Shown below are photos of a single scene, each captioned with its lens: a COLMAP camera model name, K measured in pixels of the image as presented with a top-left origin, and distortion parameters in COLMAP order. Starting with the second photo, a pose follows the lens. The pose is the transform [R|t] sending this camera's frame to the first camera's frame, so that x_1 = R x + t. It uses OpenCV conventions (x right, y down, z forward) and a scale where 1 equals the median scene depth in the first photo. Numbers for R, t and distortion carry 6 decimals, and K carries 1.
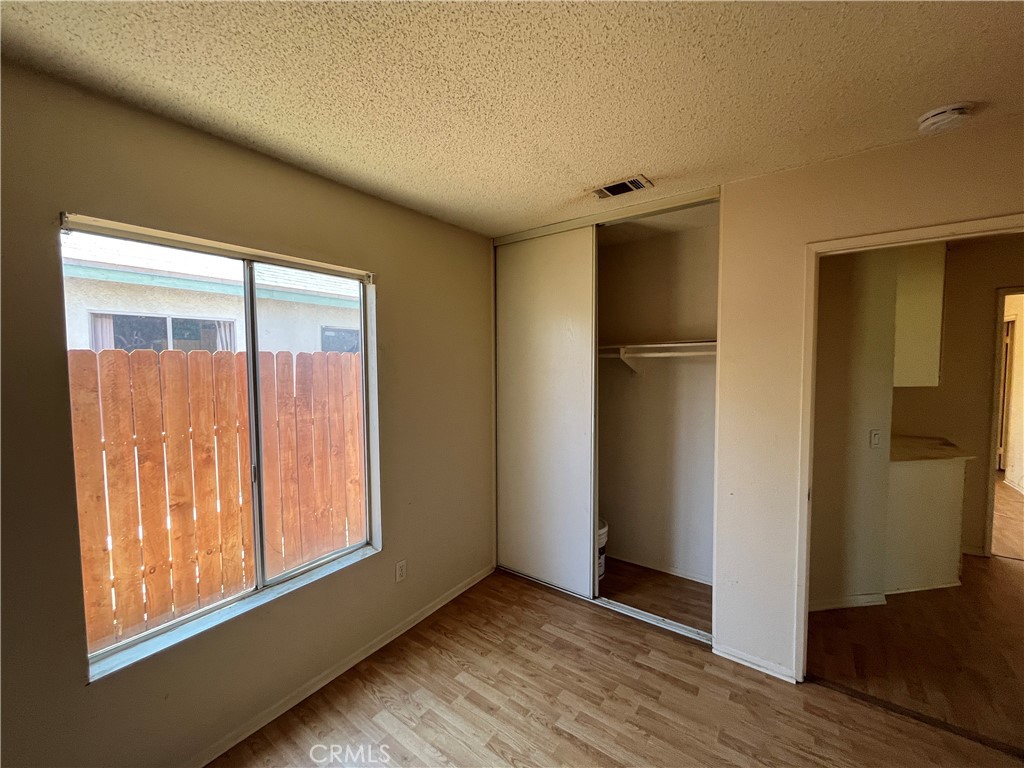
lens RADIAL K [[414.3, 0, 507.2], [0, 414.3, 385.6], [0, 0, 1]] dist [0.001152, -0.000814]
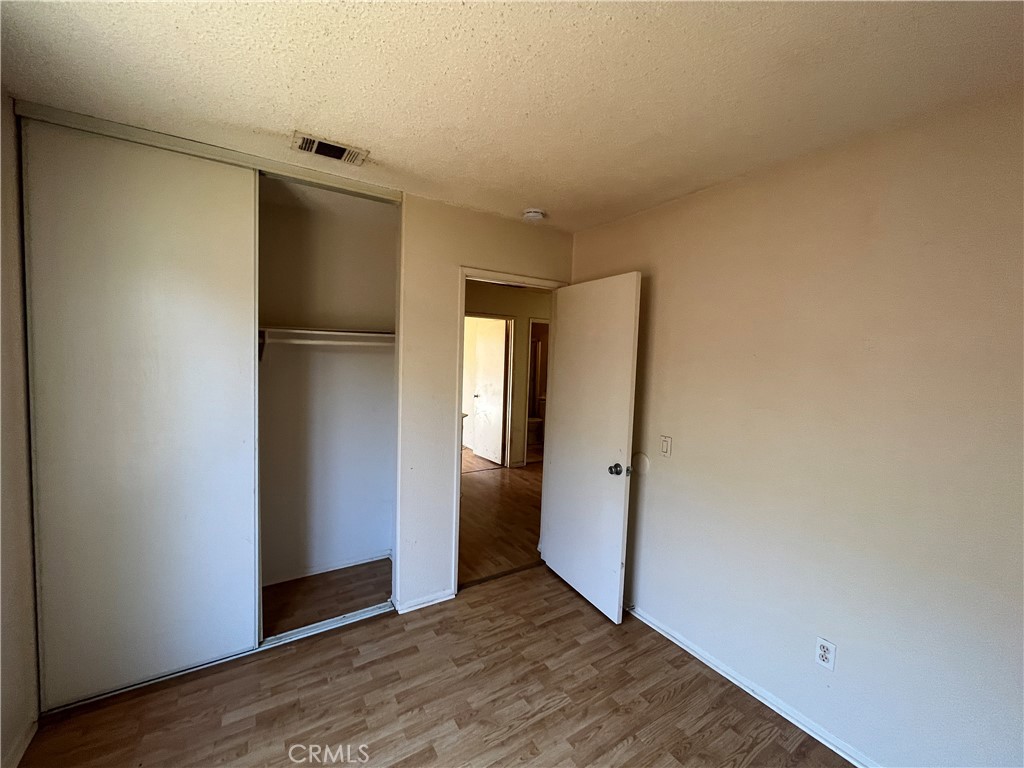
lens RADIAL K [[414.3, 0, 515.6], [0, 414.3, 378.3], [0, 0, 1]] dist [0.001152, -0.000814]
pose [[0.356348, -0.028801, 0.933909, -0.454042], [0.020221, 0.999528, 0.023110, -0.004454], [-0.934134, 0.010649, 0.356763, 0.344903]]
